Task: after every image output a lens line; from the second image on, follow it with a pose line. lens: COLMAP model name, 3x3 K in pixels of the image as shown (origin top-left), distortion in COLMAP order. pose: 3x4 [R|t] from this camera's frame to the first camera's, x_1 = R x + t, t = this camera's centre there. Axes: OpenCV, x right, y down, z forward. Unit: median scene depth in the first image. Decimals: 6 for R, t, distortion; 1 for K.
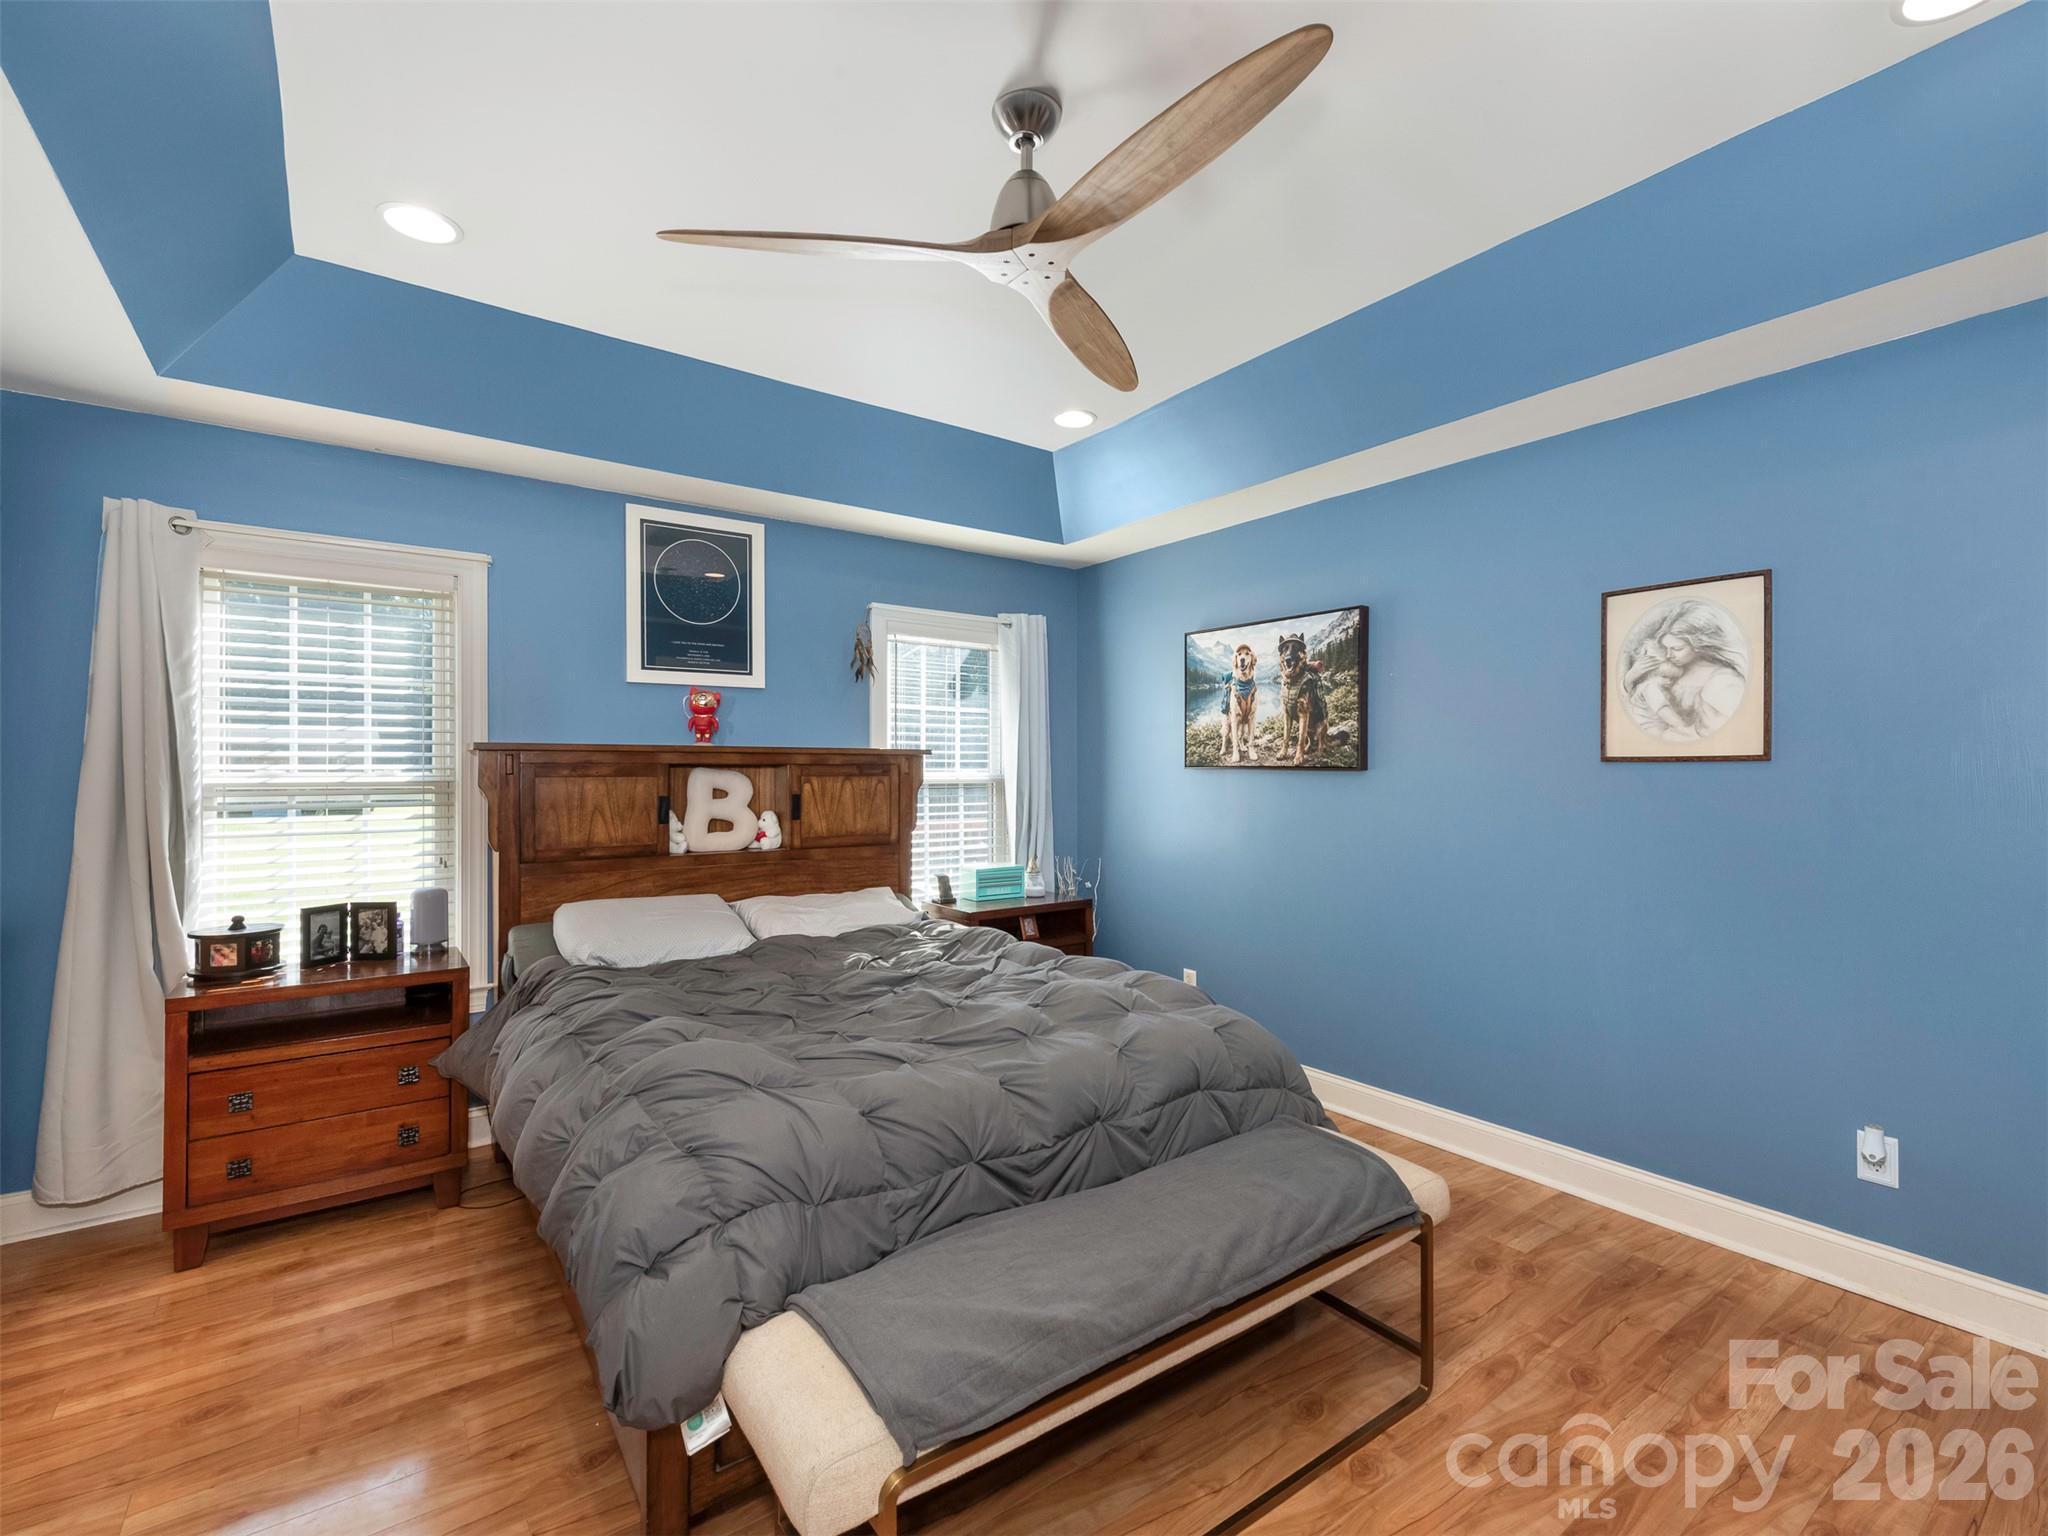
lens RADIAL K [[908.1, 0, 1016.9], [0, 908.1, 769.1], [0, 0, 1]] dist [0.016849, -0.005046]
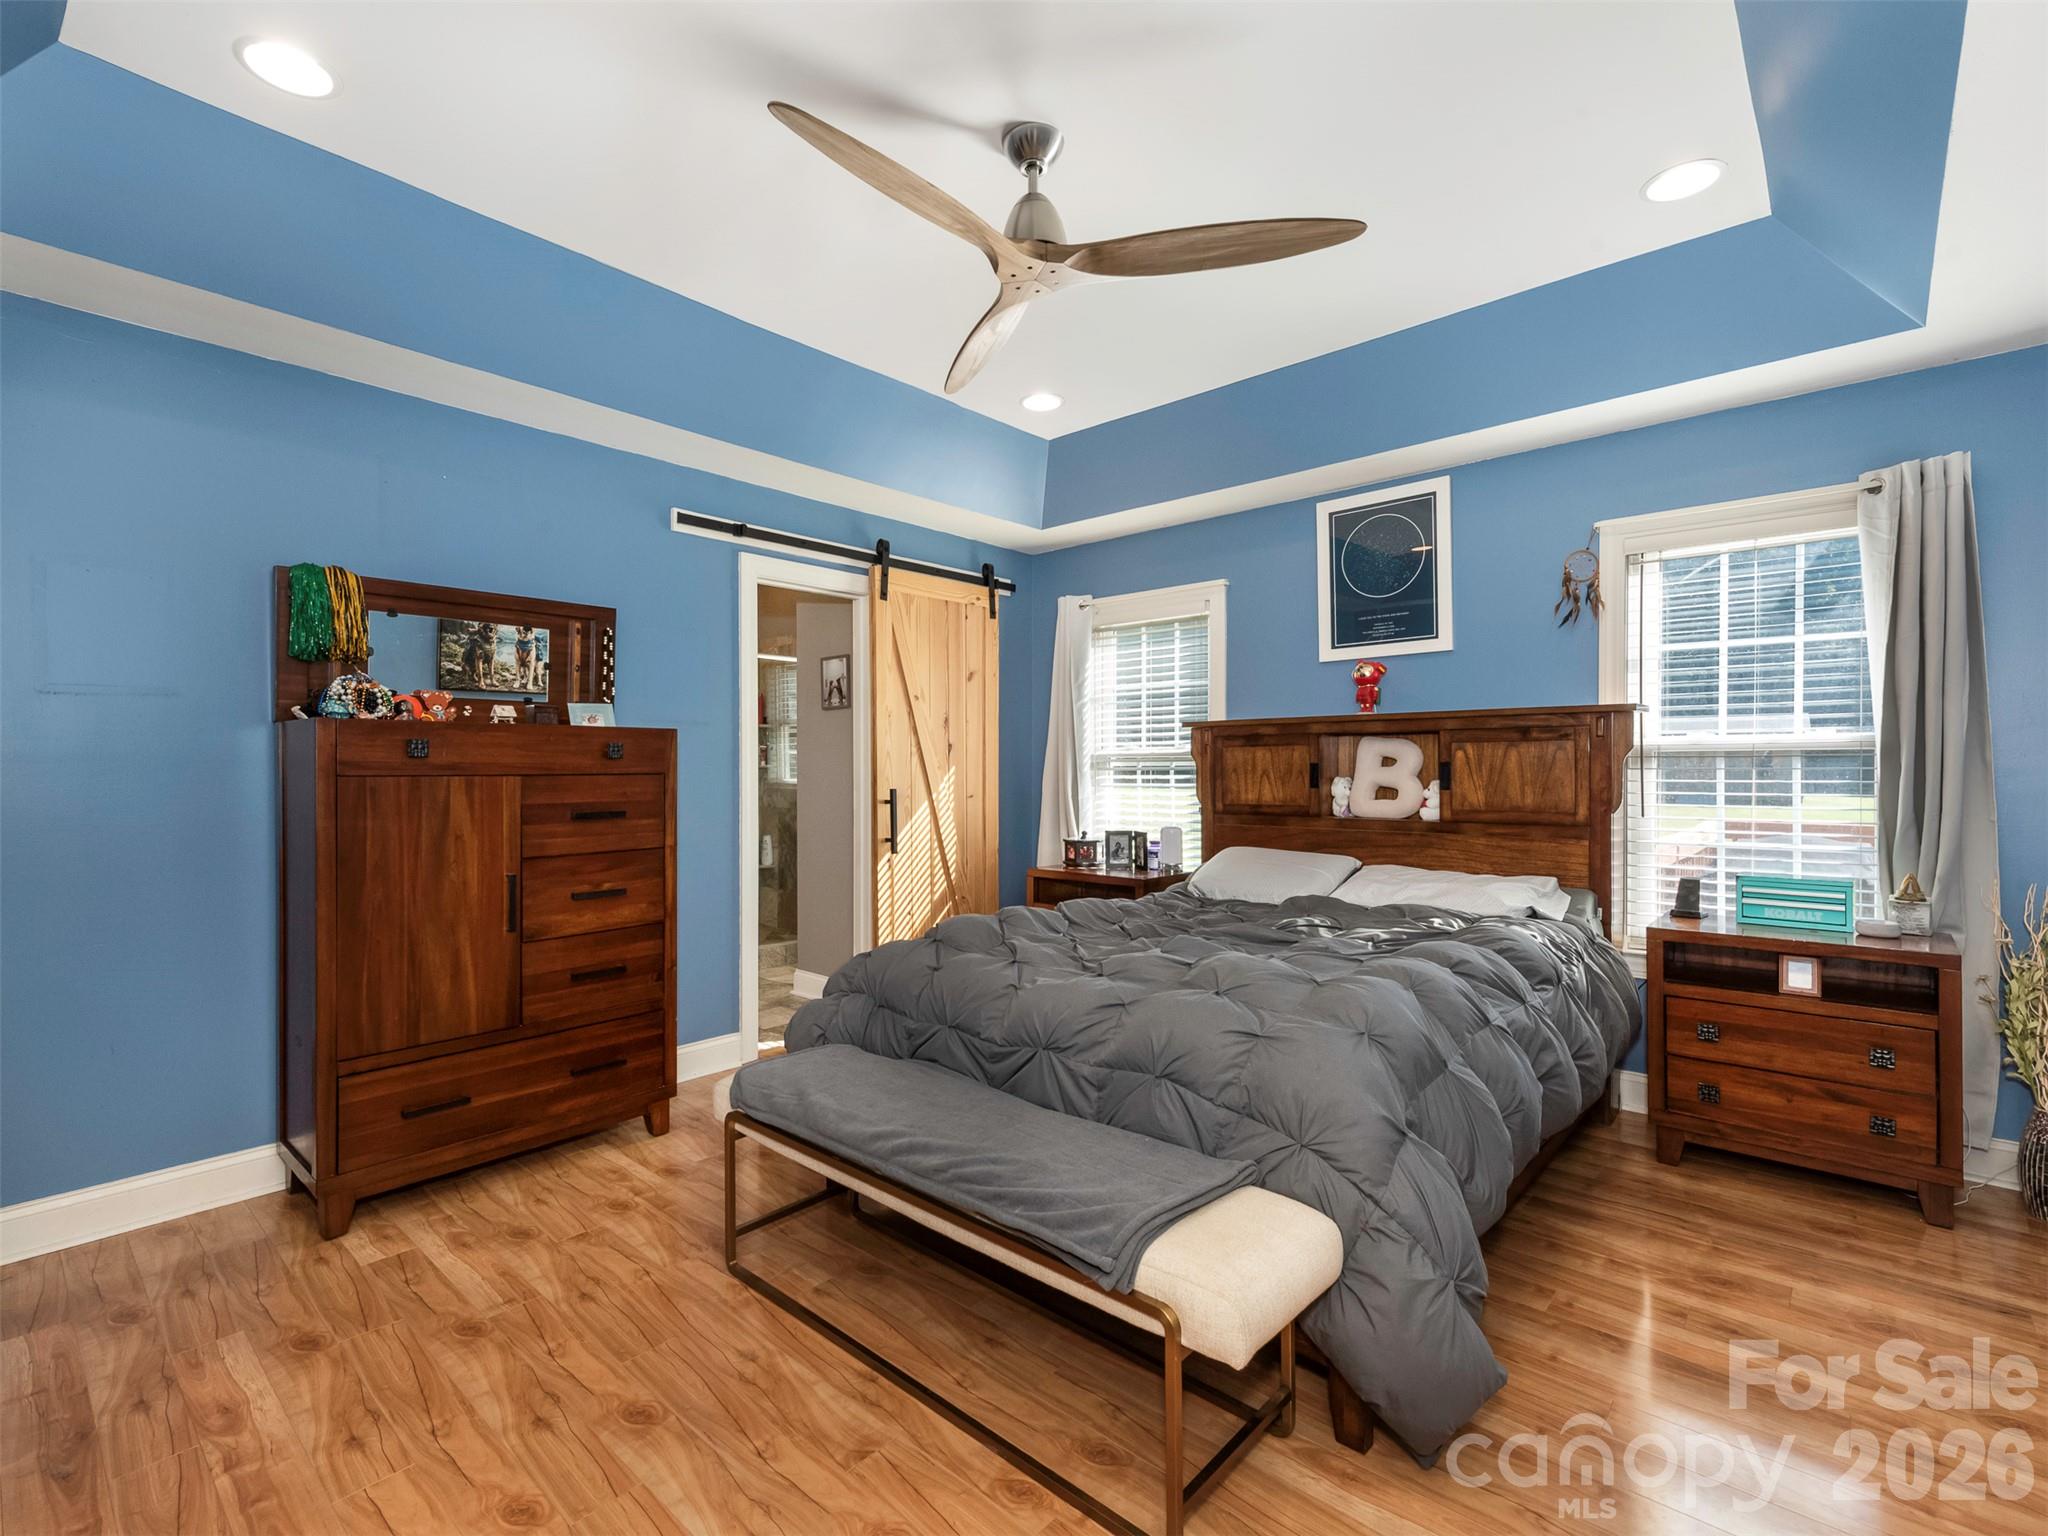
lens RADIAL K [[908.1, 0, 1014.2], [0, 908.1, 769.1], [0, 0, 1]] dist [0.016849, -0.005046]
pose [[0.228323, 0.002819, -0.973581, 0.557279], [0.006821, 0.999967, 0.004495, 0.027309], [0.973562, -0.007667, 0.228296, 0.360468]]
